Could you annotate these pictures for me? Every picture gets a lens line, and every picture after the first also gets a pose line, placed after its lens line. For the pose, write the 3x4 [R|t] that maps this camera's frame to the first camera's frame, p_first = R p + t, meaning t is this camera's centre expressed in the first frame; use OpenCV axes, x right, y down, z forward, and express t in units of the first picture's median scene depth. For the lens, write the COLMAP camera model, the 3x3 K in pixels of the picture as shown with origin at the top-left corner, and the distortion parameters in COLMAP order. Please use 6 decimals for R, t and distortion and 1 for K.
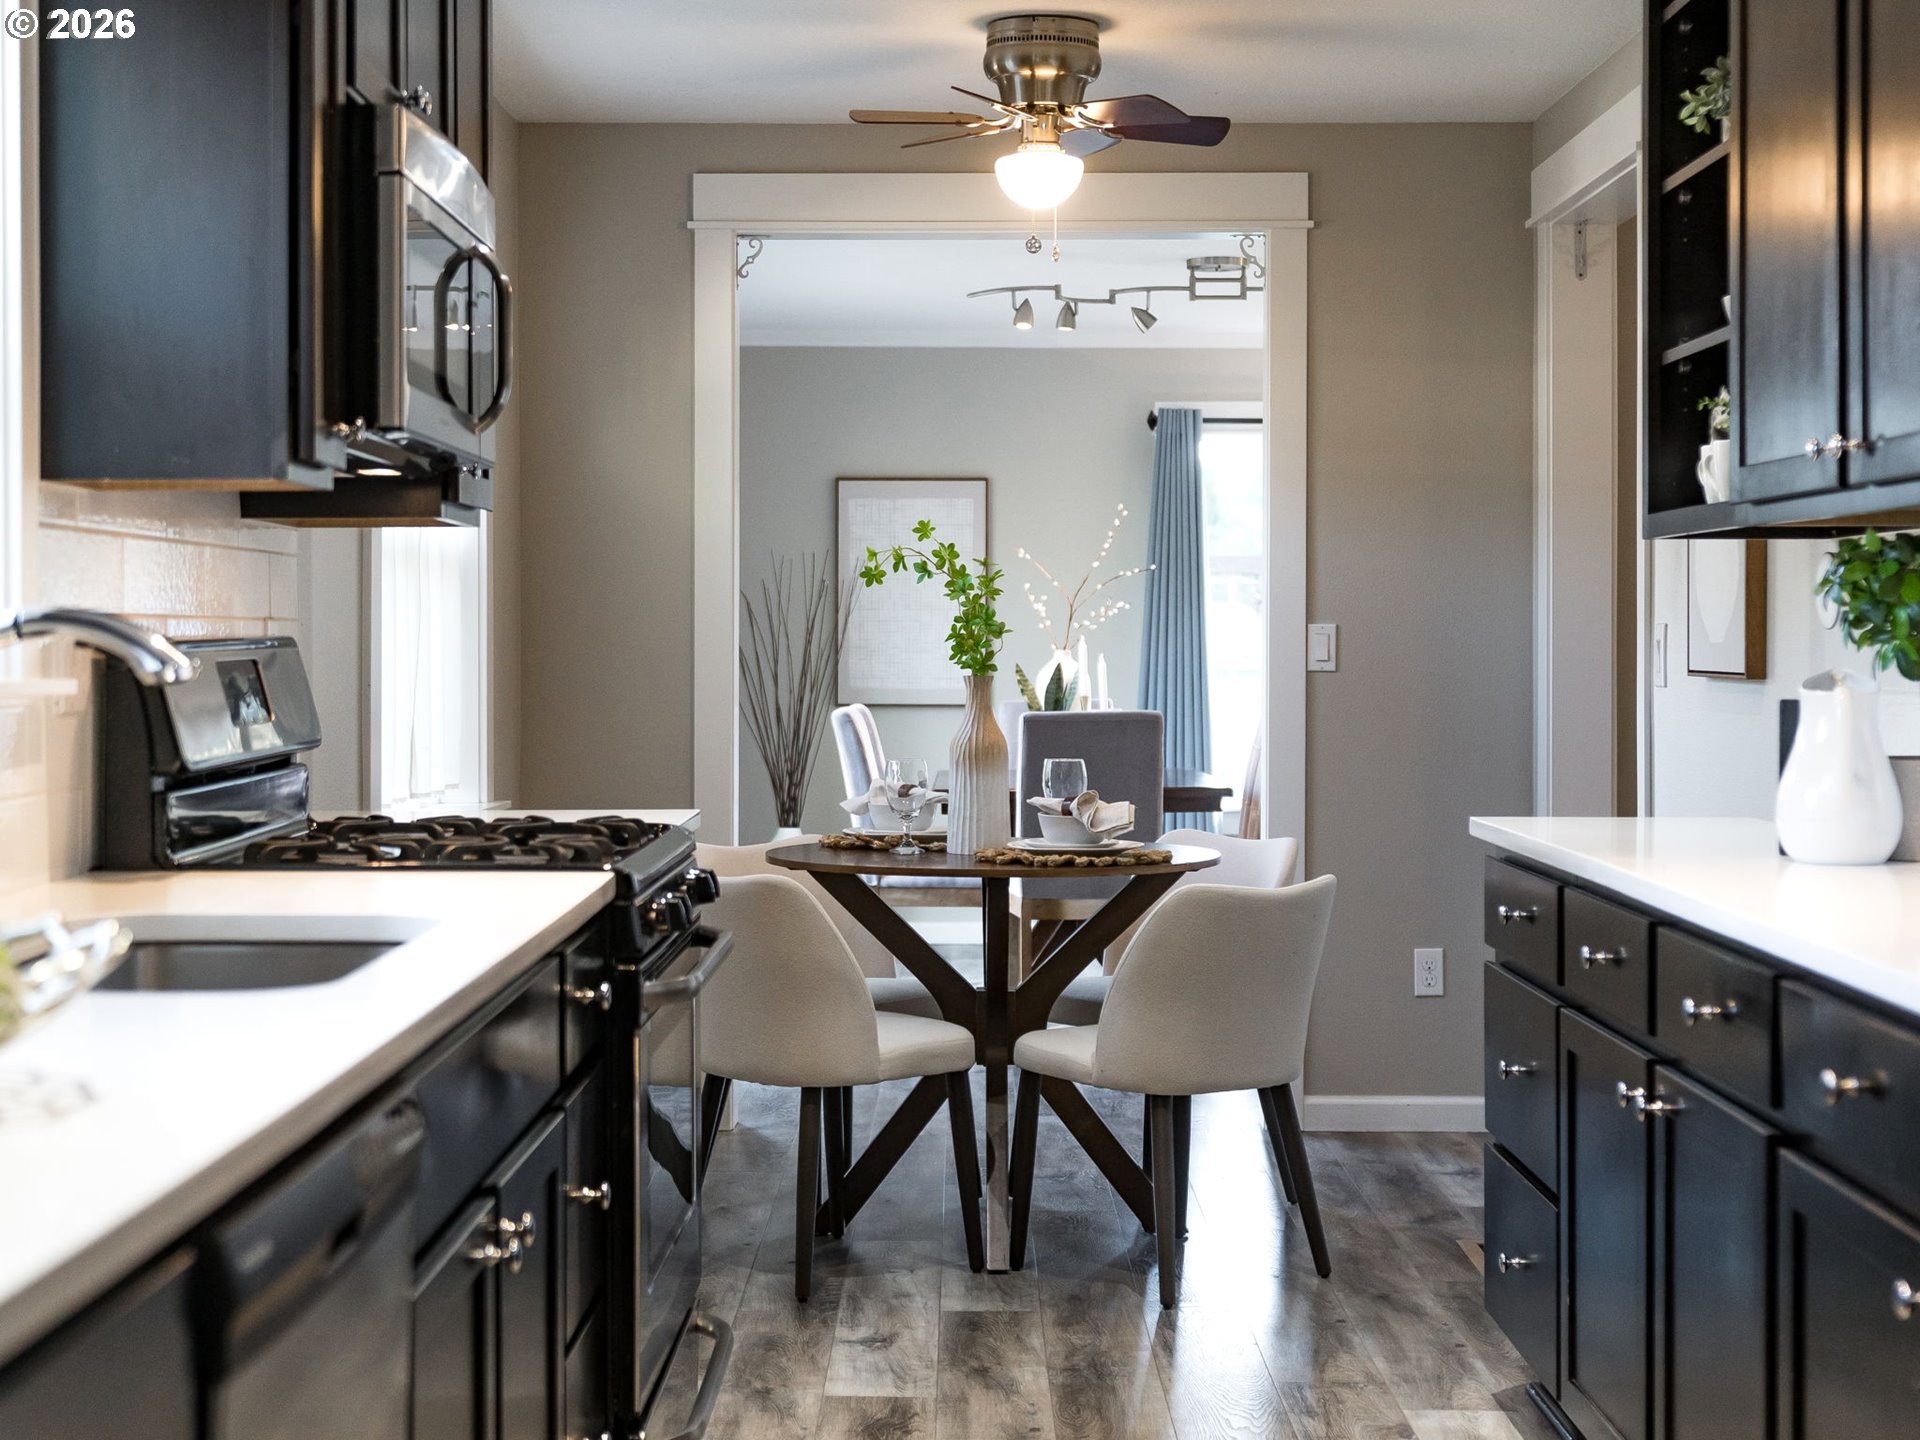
lens RADIAL K [[3113.5, 0, 959.2], [0, 3113.5, 715.5], [0, 0, 1]] dist [-0.023345, -0.013756]
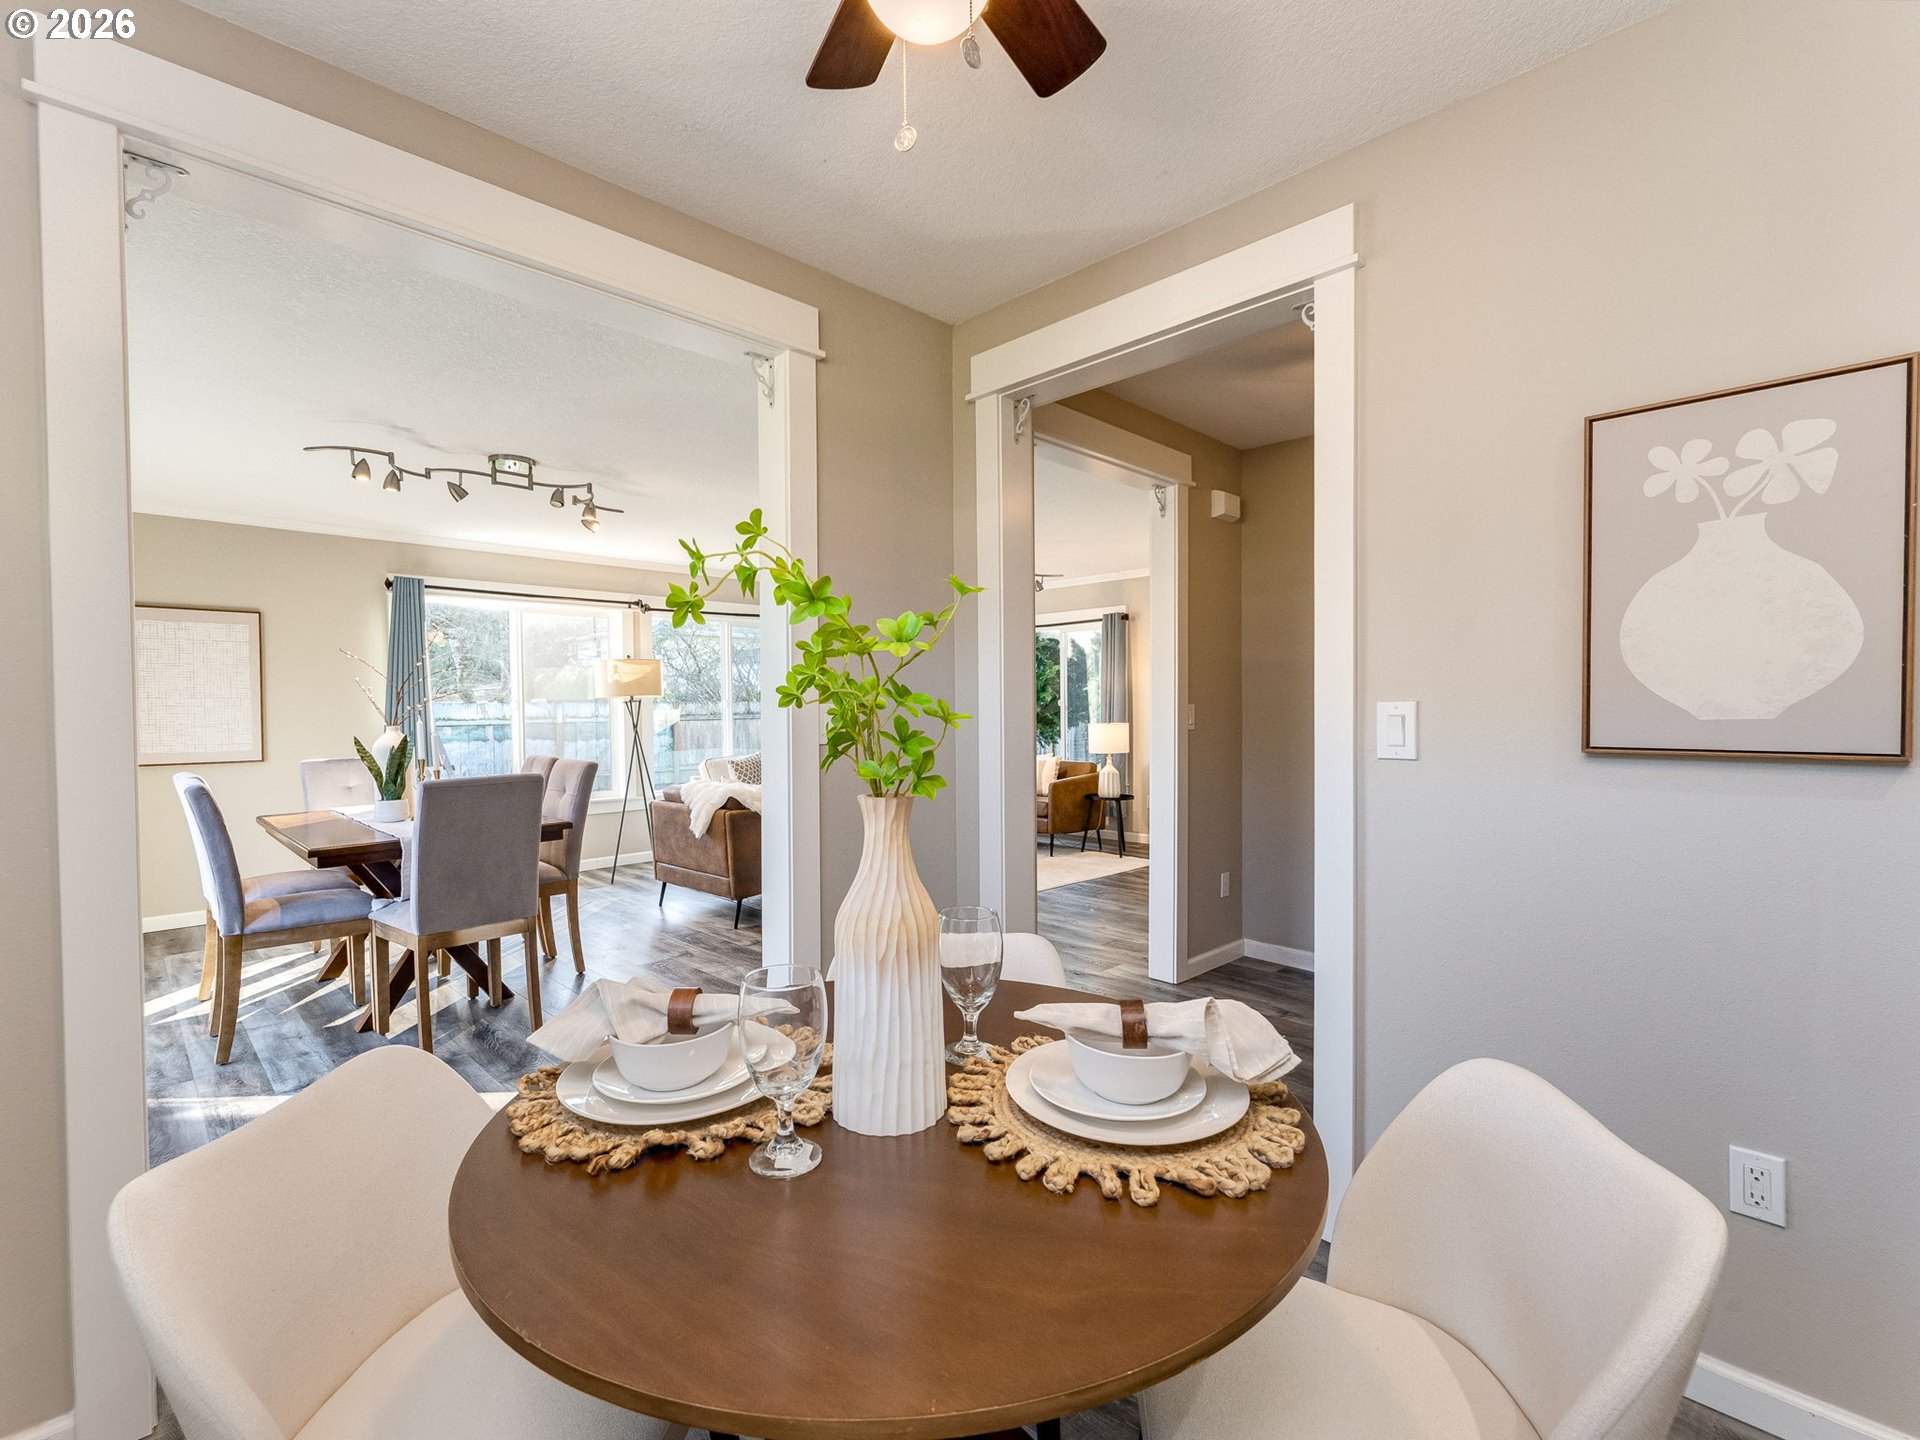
lens RADIAL K [[872.3, 0, 960.0], [0, 872.3, 720.0], [0, 0, 1]] dist [-0.000146, 0.000298]
pose [[0.710943, -0.017608, 0.703029, -0.059263], [0.026567, 0.999645, -0.001828, -0.016386], [-0.702747, 0.019977, 0.711159, 0.557515]]
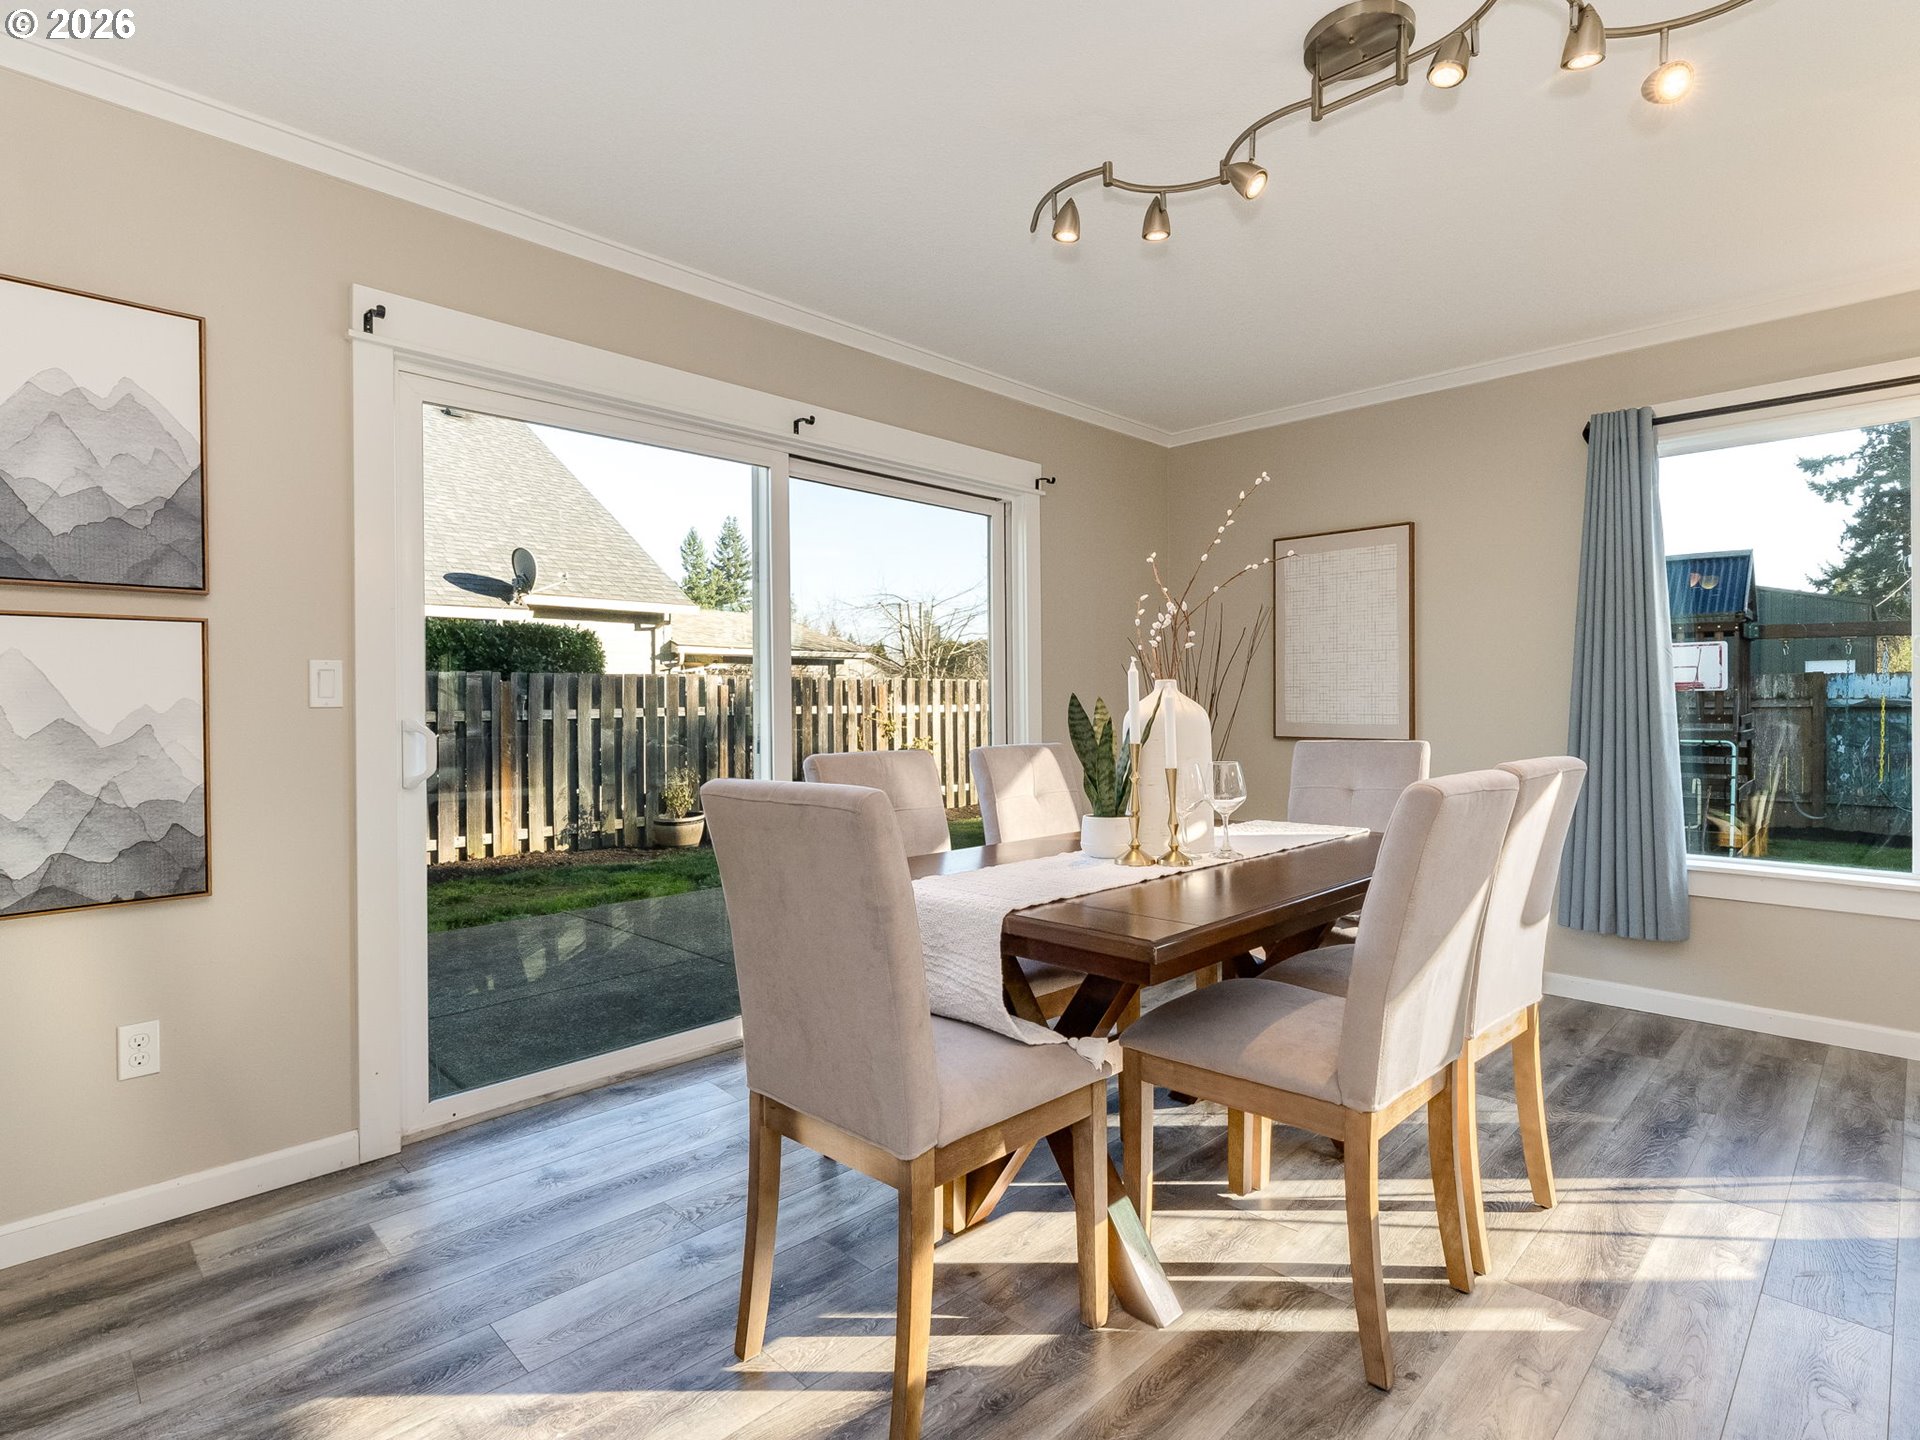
lens RADIAL K [[984.9, 0, 960.9], [0, 984.9, 710.1], [0, 0, 1]] dist [0.000302, 0.000054]
pose [[0.709185, 0.001020, -0.705022, 0.164449], [-0.009750, 0.999918, -0.008361, -0.011307], [0.704955, 0.012804, 0.709136, 0.808254]]
